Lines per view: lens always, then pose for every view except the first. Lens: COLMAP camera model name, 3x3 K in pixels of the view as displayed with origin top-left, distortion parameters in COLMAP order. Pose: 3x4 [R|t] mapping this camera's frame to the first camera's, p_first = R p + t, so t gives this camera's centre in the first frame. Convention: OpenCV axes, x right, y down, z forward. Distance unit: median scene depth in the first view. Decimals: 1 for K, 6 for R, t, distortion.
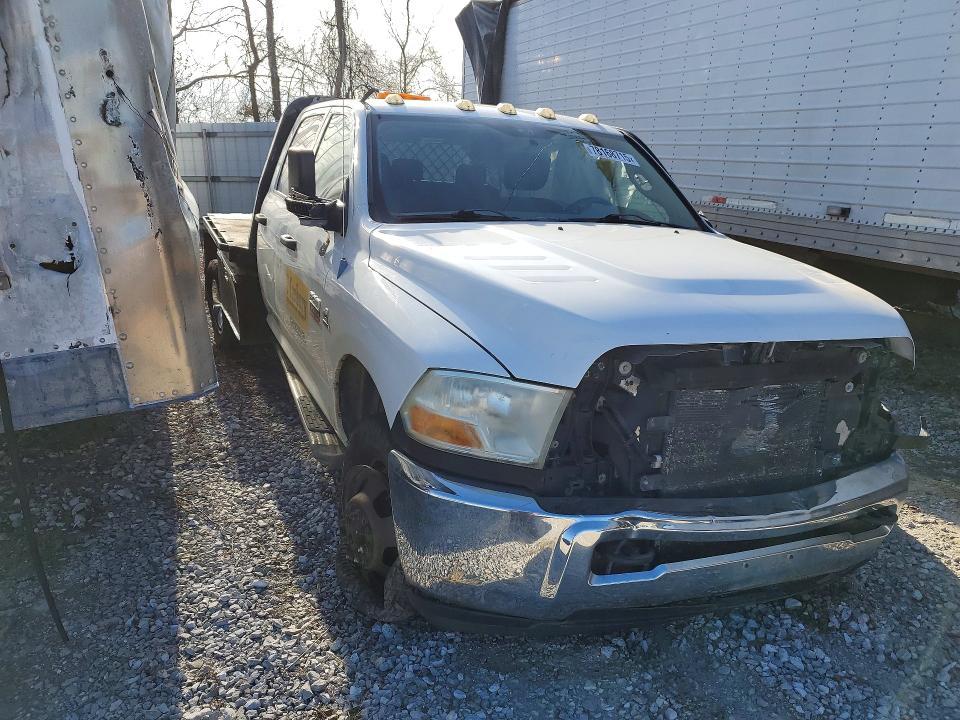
lens RADIAL K [[745.1, 0, 495.2], [0, 745.1, 358.9], [0, 0, 1]] dist [0.010892, -0.004713]
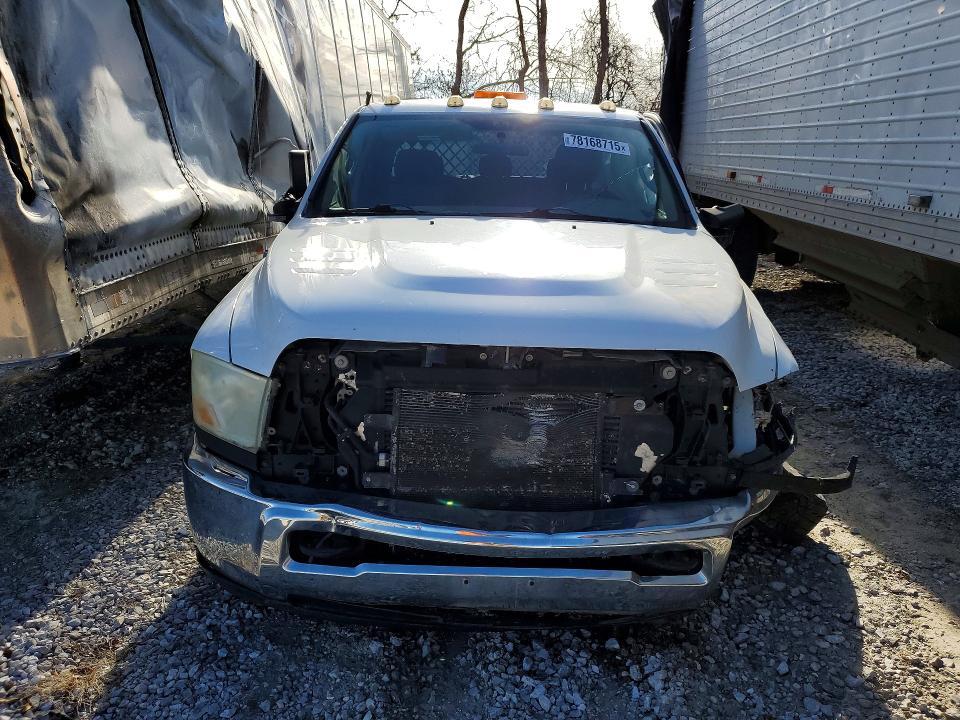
lens RADIAL K [[745.1, 0, 495.2], [0, 745.1, 358.9], [0, 0, 1]] dist [0.010892, -0.004713]
pose [[0.921031, 0.066975, -0.383688, 0.626052], [-0.065055, 0.997719, 0.017996, -0.019266], [0.384019, 0.008386, 0.923287, 0.130920]]
